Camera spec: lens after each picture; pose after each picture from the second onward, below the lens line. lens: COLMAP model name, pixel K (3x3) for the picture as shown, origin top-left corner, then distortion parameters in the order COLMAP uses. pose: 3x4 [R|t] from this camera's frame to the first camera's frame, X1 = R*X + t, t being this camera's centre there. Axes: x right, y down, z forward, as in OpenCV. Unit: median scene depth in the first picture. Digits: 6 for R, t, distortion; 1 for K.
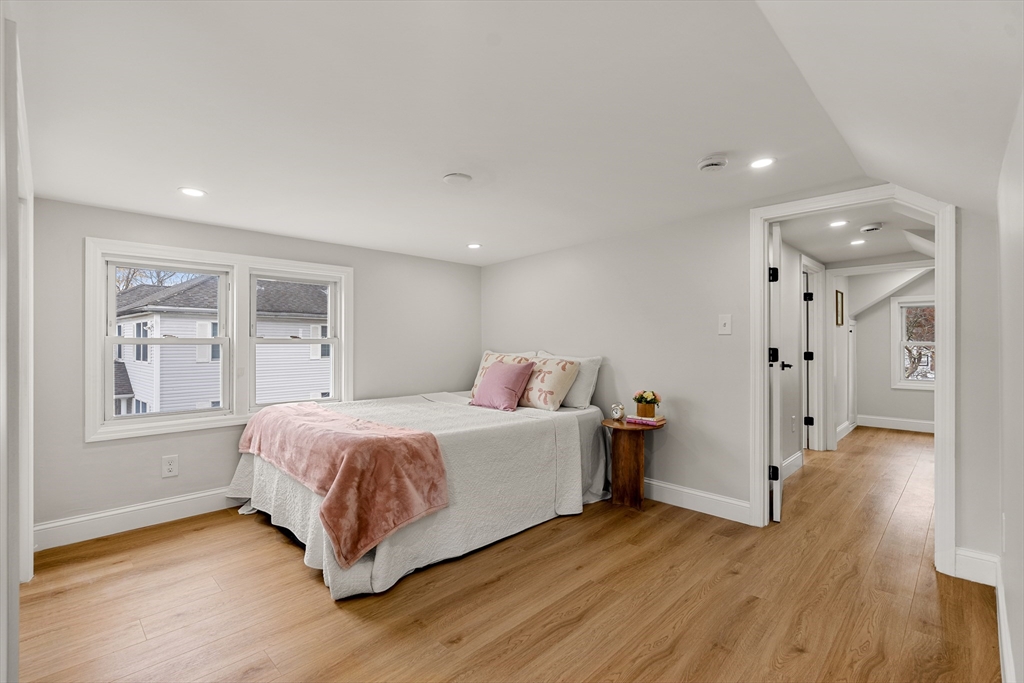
lens RADIAL K [[469.4, 0, 509.2], [0, 469.4, 341.8], [0, 0, 1]] dist [-0.005014, 0.001735]
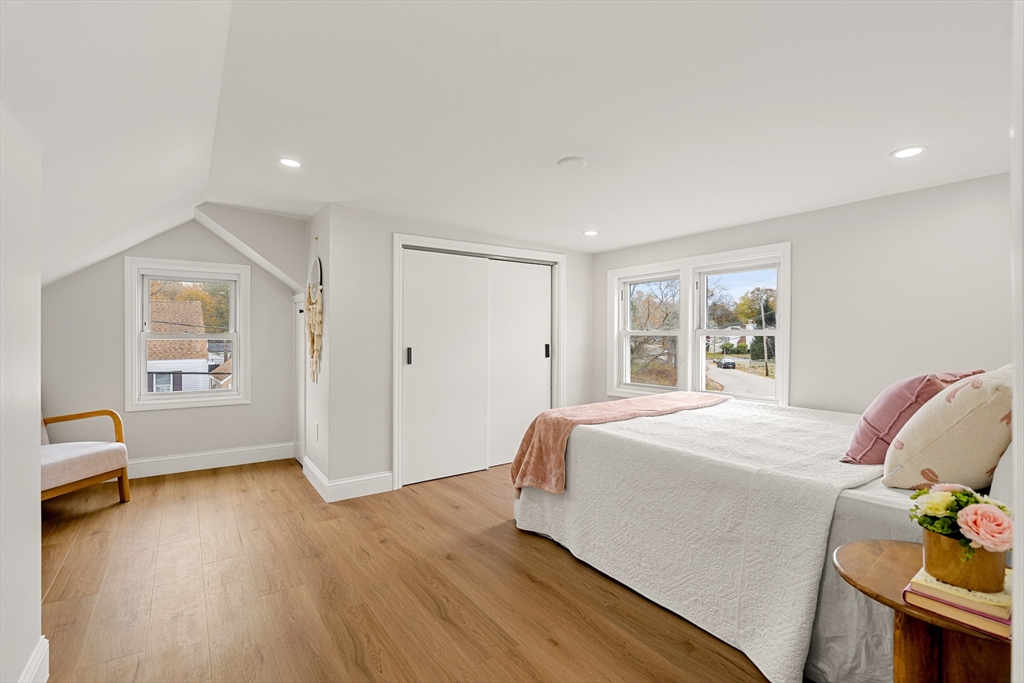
lens RADIAL K [[469.4, 0, 509.7], [0, 469.4, 339.9], [0, 0, 1]] dist [-0.005014, 0.001735]
pose [[-0.185678, 0.005477, -0.982595, 1.046426], [0.000664, 0.999985, 0.005448, 0.012131], [0.982610, 0.000359, -0.185679, 1.281164]]
